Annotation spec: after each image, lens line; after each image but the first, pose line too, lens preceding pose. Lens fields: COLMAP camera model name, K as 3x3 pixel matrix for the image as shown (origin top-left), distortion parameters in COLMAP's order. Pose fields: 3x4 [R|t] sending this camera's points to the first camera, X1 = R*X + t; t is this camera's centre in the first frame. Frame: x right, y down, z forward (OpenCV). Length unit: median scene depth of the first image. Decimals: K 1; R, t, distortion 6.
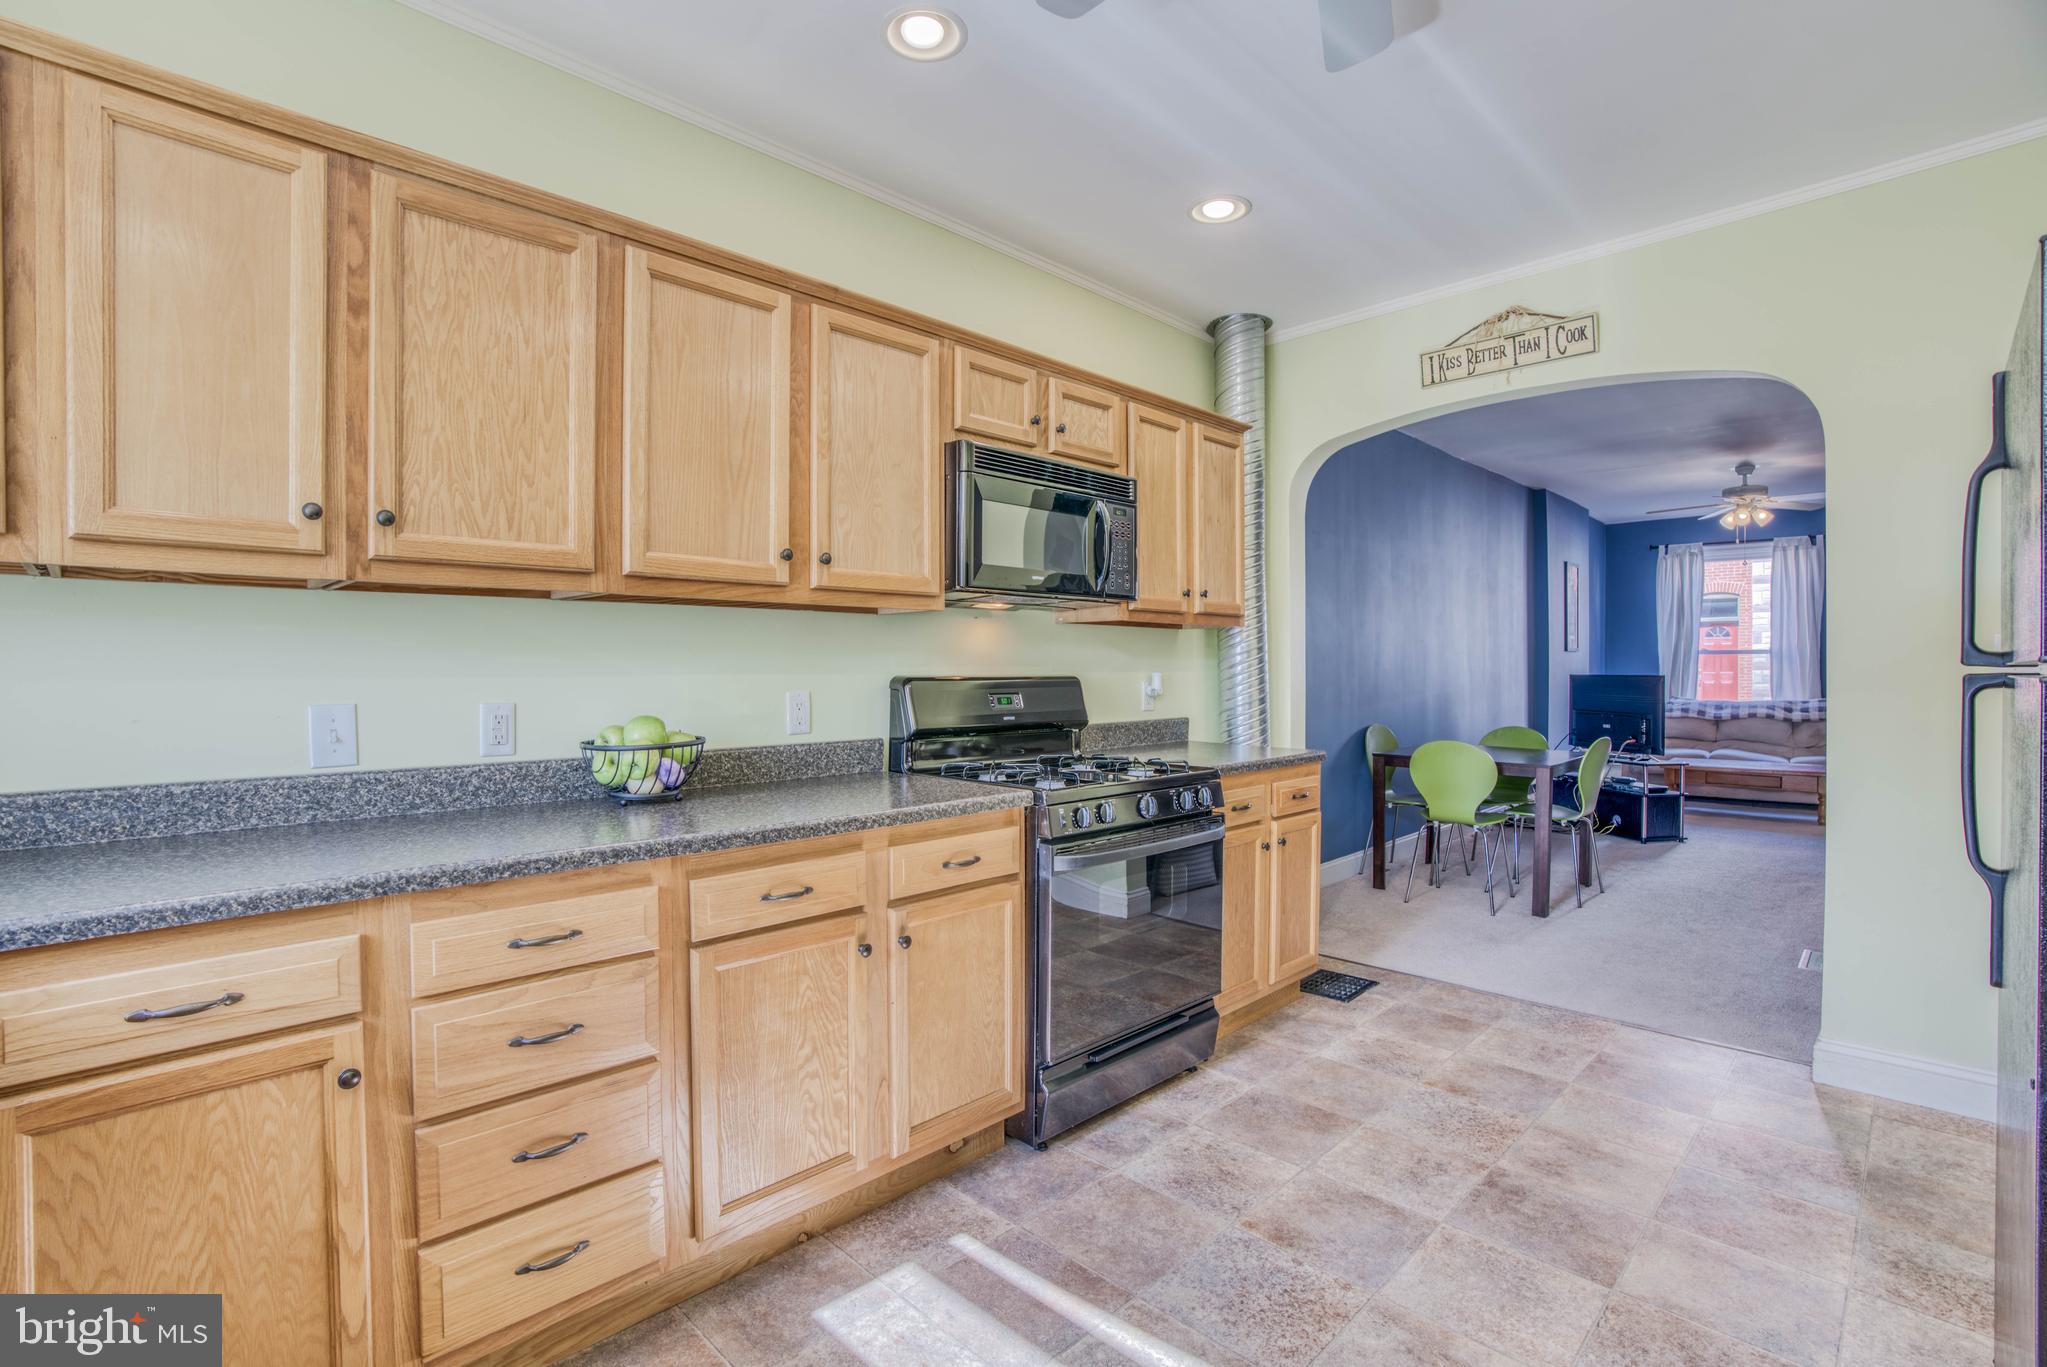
lens RADIAL K [[937.6, 0, 1007.5], [0, 937.6, 674.0], [0, 0, 1]] dist [-0.063828, 0.023764]
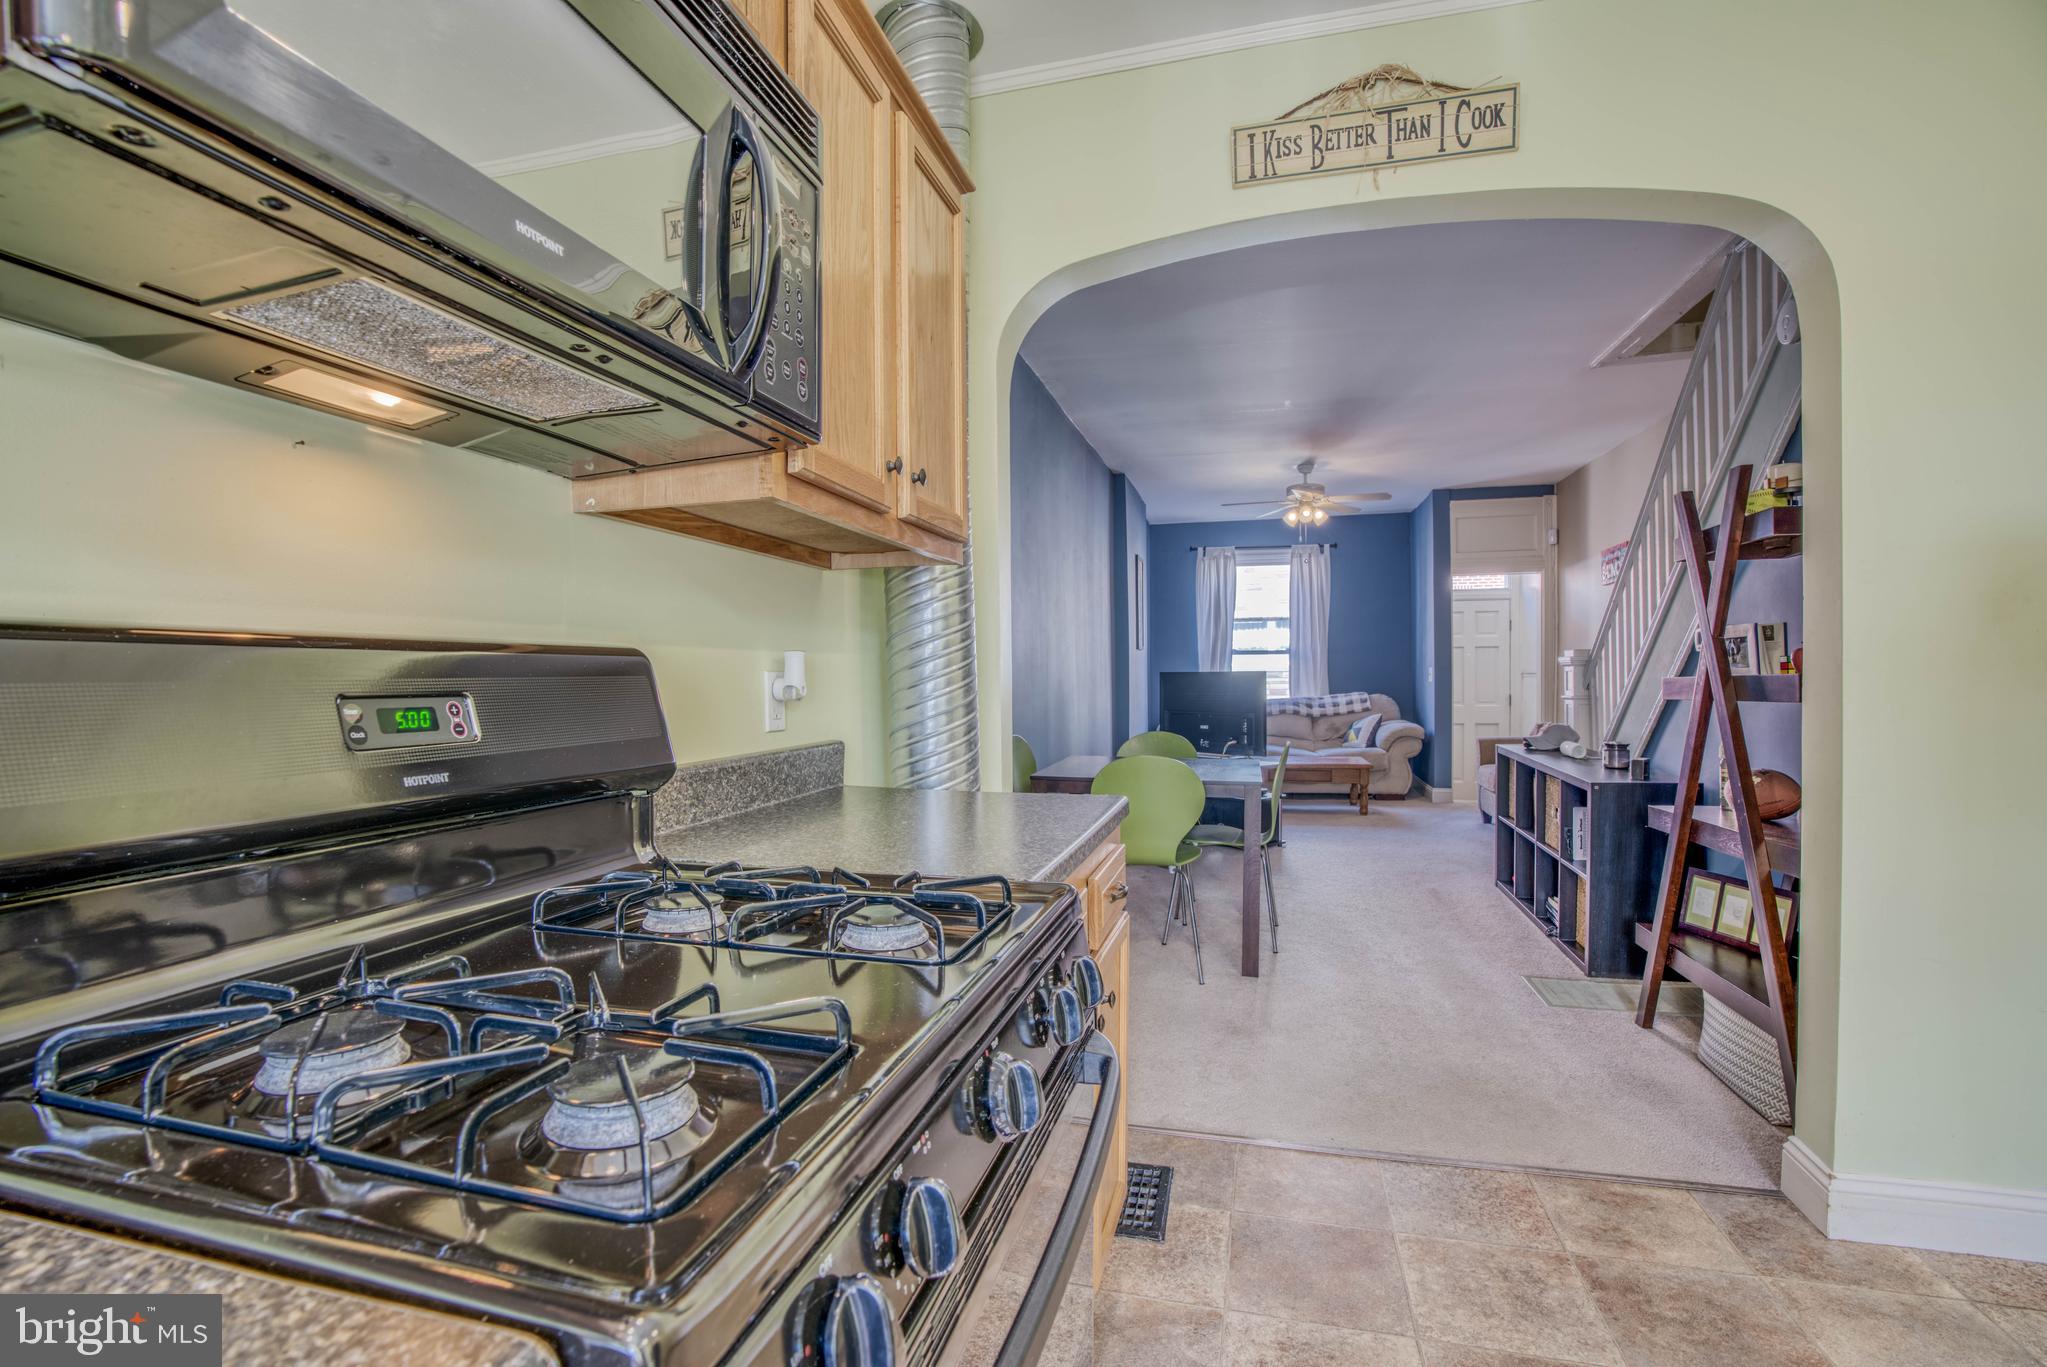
lens RADIAL K [[937.6, 0, 1019.4], [0, 937.6, 689.2], [0, 0, 1]] dist [-0.063828, 0.023764]
pose [[0.856631, -0.014644, 0.515721, 0.012784], [0.011938, 0.999892, 0.008563, 0.017984], [-0.515791, -0.001178, 0.856714, 0.653853]]
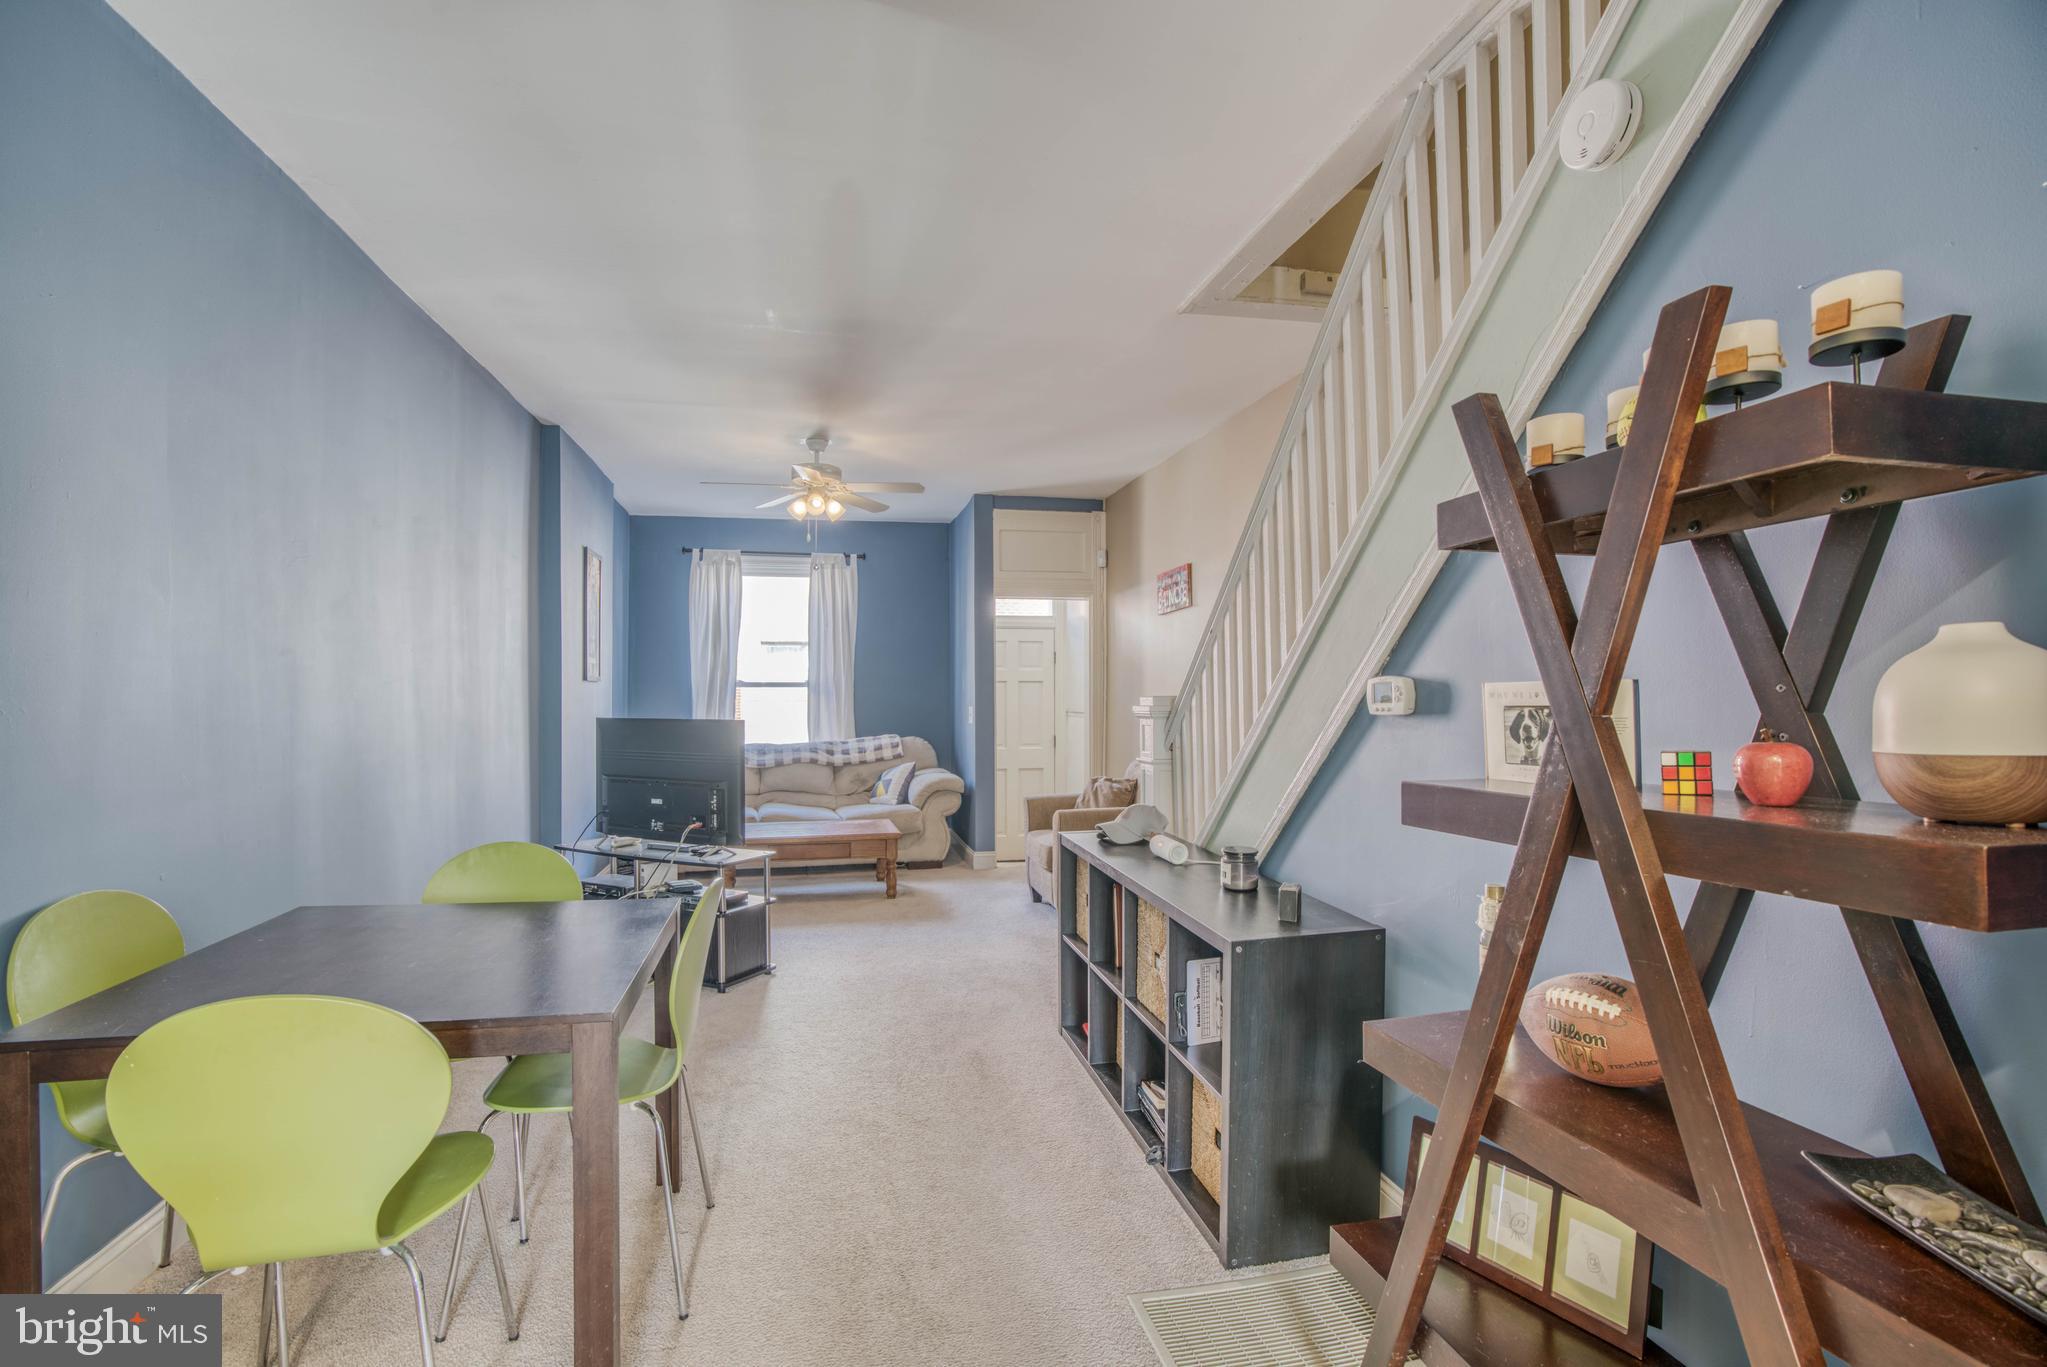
lens RADIAL K [[937.6, 0, 1007.8], [0, 937.6, 691.9], [0, 0, 1]] dist [-0.063828, 0.023764]
pose [[0.541522, 0.002990, 0.840681, 0.579545], [0.008367, 0.999925, -0.008946, -0.023449], [-0.840645, 0.011878, 0.541457, 1.049036]]
